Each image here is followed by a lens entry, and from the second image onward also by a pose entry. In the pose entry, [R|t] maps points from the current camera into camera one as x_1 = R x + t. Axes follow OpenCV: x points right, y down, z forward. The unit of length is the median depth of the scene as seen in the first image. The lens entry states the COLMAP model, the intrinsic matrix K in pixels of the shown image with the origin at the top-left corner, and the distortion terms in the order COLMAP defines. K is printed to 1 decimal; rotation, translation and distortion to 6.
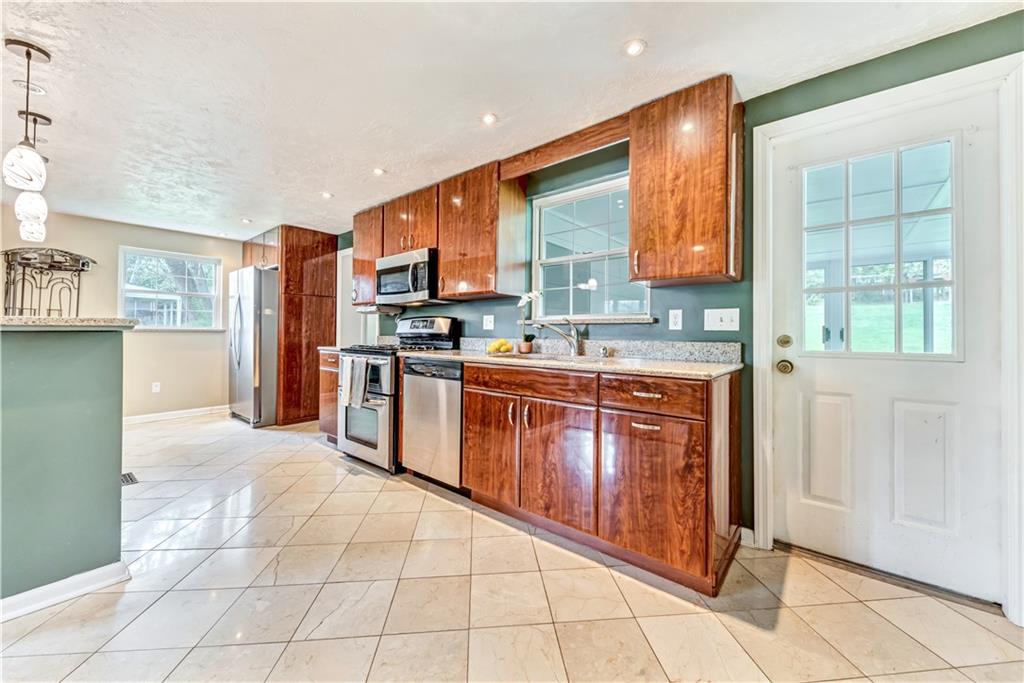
lens RADIAL K [[384.8, 0, 513.0], [0, 384.8, 328.7], [0, 0, 1]] dist [-0.000449, -0.000239]
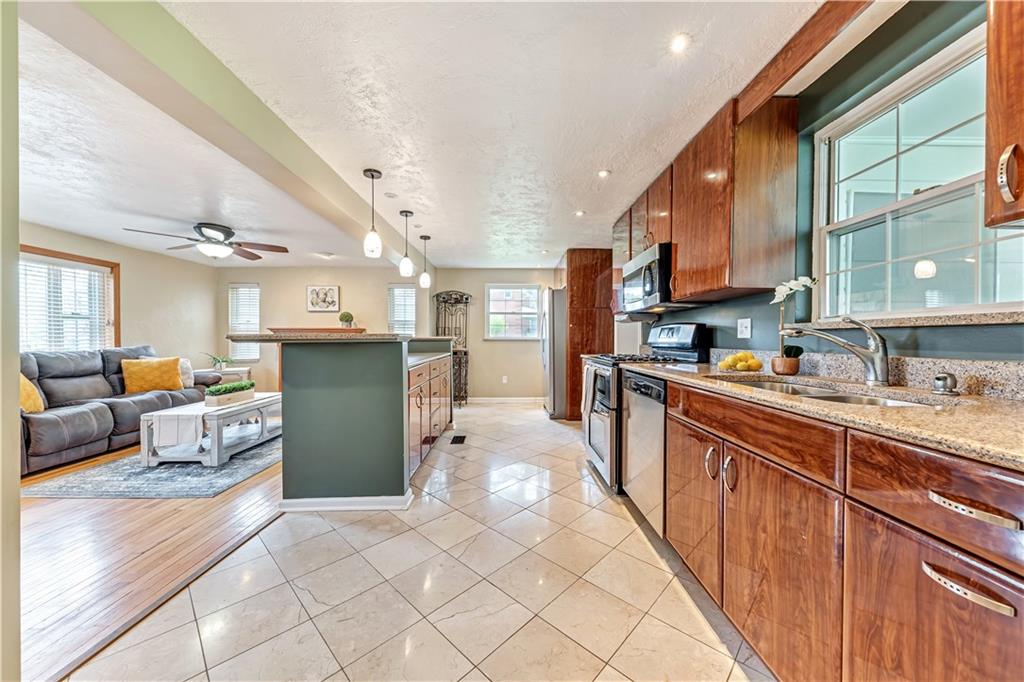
lens RADIAL K [[361.3, 0, 512.0], [0, 361.3, 341.0], [0, 0, 1]] dist [0.000448, -0.000302]
pose [[0.651354, -0.001077, -0.758773, 0.189551], [0.010533, 0.999915, 0.007622, -0.002461], [0.758701, -0.012957, 0.651310, 0.244192]]
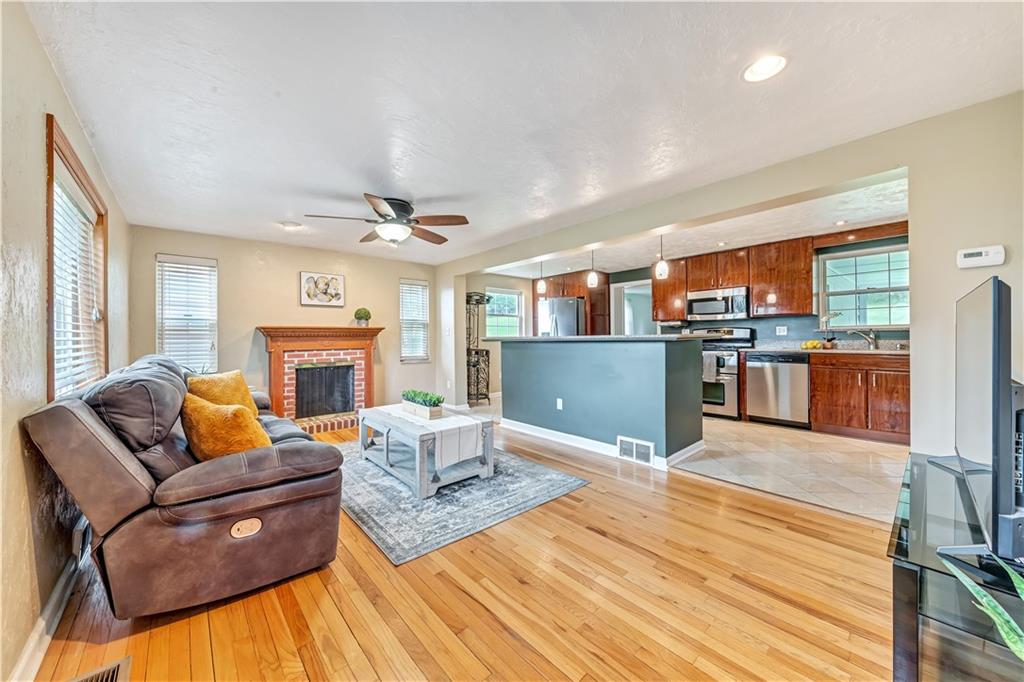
lens RADIAL K [[368.5, 0, 511.0], [0, 368.5, 337.4], [0, 0, 1]] dist [0.009883, -0.000053]
pose [[0.988511, -0.017340, -0.150149, -1.068820], [0.018821, 0.999787, 0.008448, -0.025137], [0.149971, -0.011177, 0.988627, -0.797342]]
